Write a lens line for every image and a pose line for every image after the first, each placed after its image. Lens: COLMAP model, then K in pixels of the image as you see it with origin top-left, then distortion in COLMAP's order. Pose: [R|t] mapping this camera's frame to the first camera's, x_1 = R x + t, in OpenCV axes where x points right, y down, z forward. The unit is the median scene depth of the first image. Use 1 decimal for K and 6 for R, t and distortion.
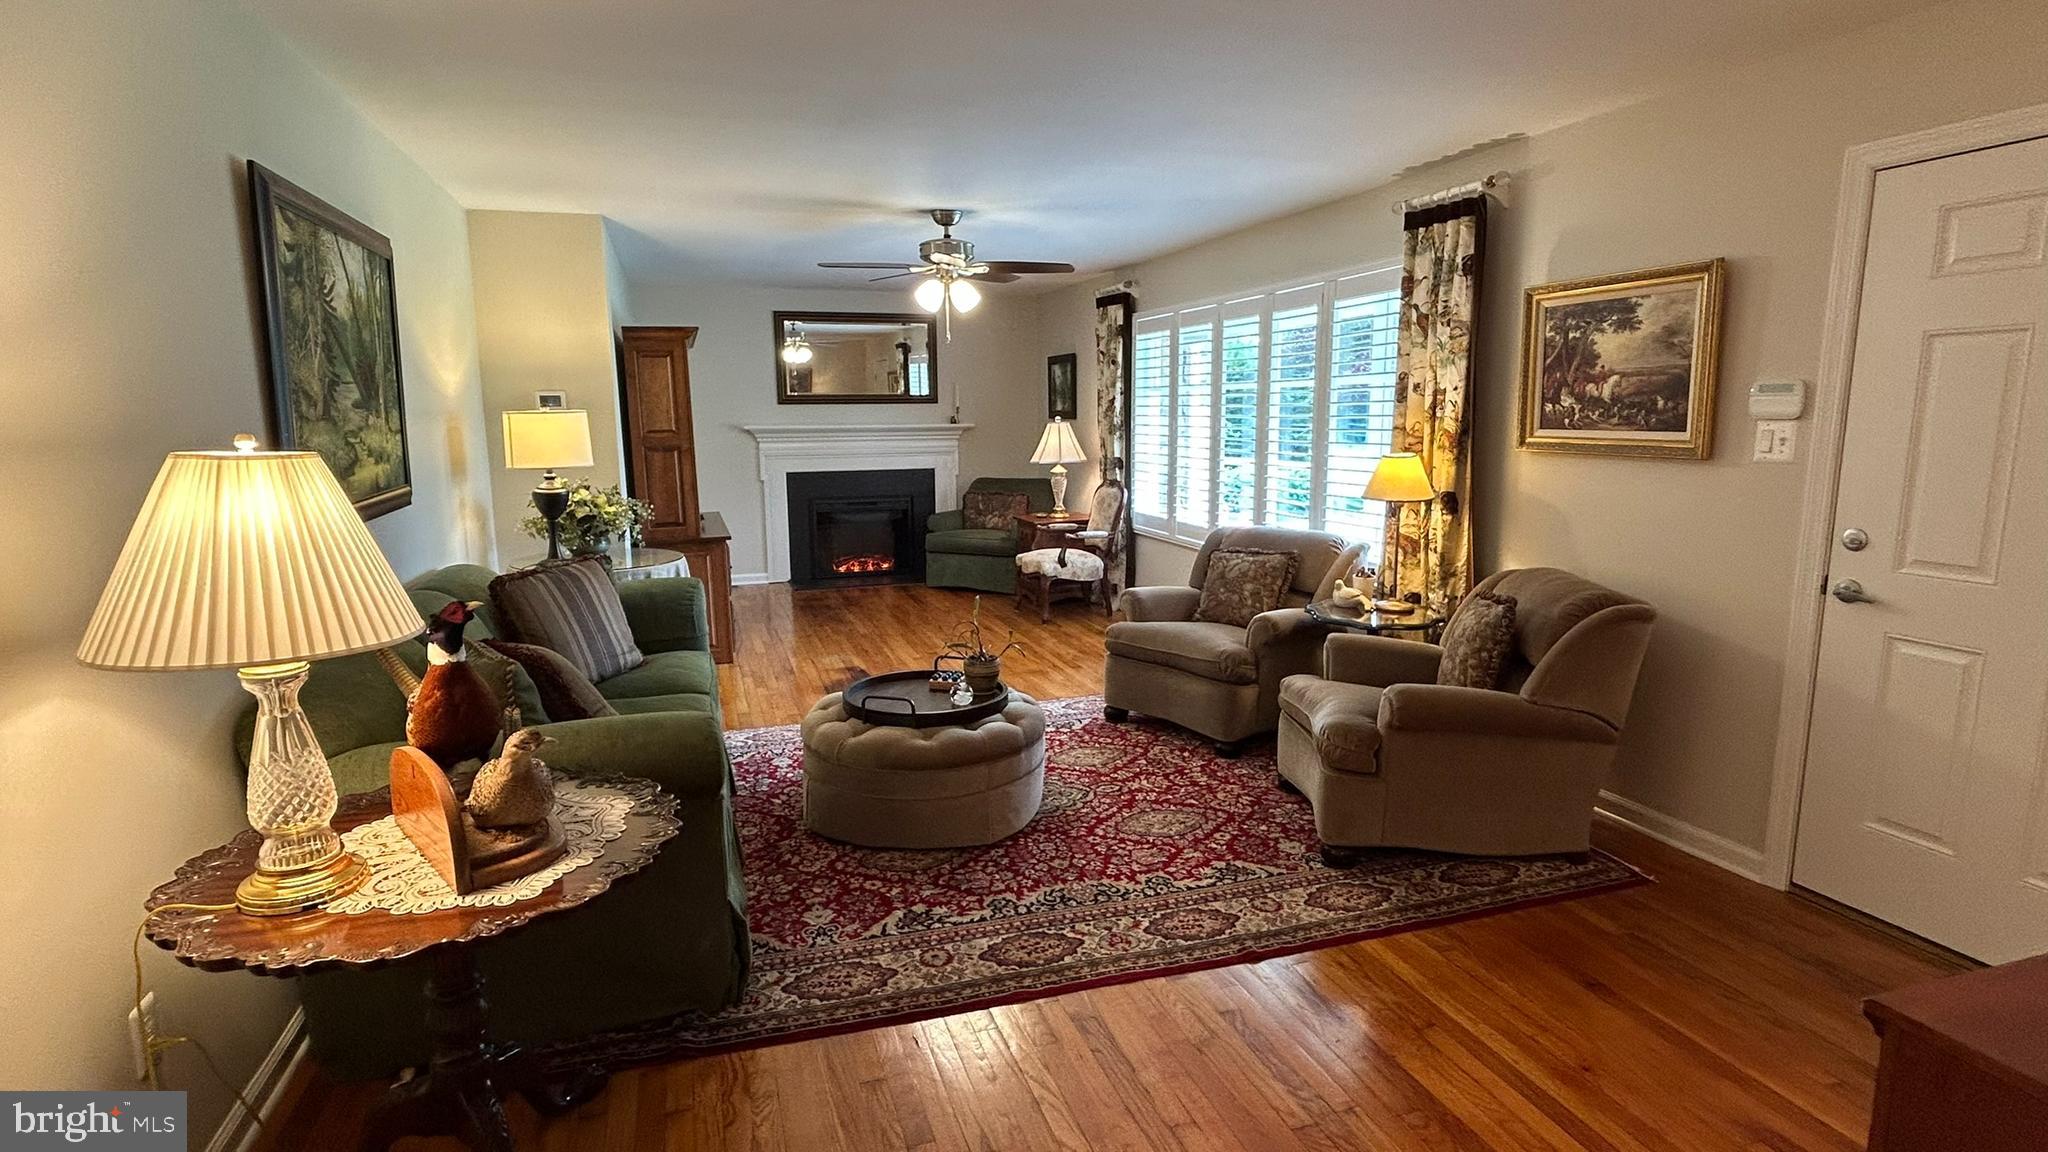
lens RADIAL K [[1015.6, 0, 1024.0], [0, 1015.6, 576.0], [0, 0, 1]] dist [0.016172, -0.000162]
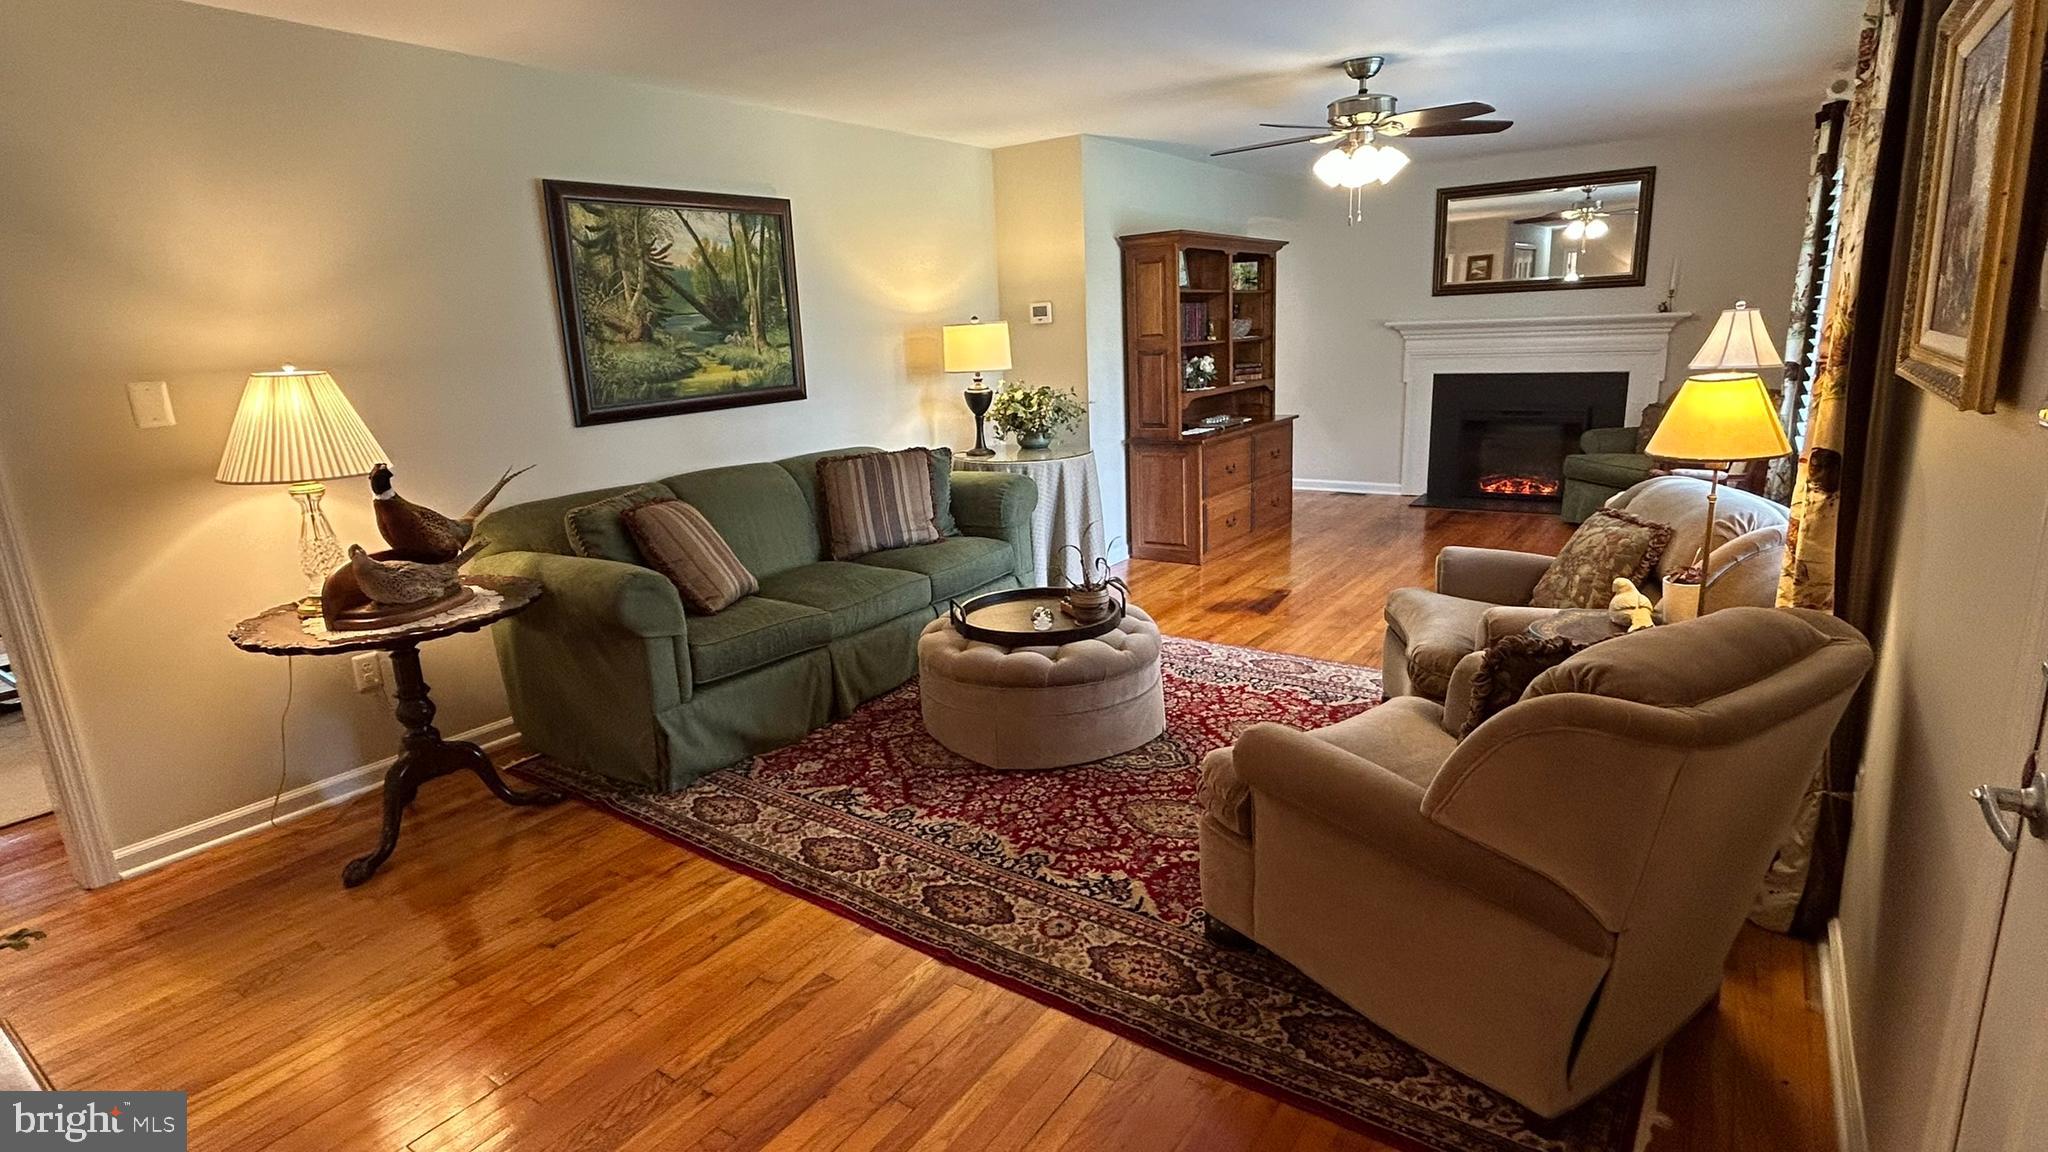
lens RADIAL K [[1015.6, 0, 1024.0], [0, 1015.6, 576.0], [0, 0, 1]] dist [0.016172, -0.000162]
pose [[0.606504, 0.175710, -0.775422, 0.644589], [-0.092848, 0.984254, 0.150409, -0.065435], [0.789641, -0.019227, 0.613268, 0.373999]]
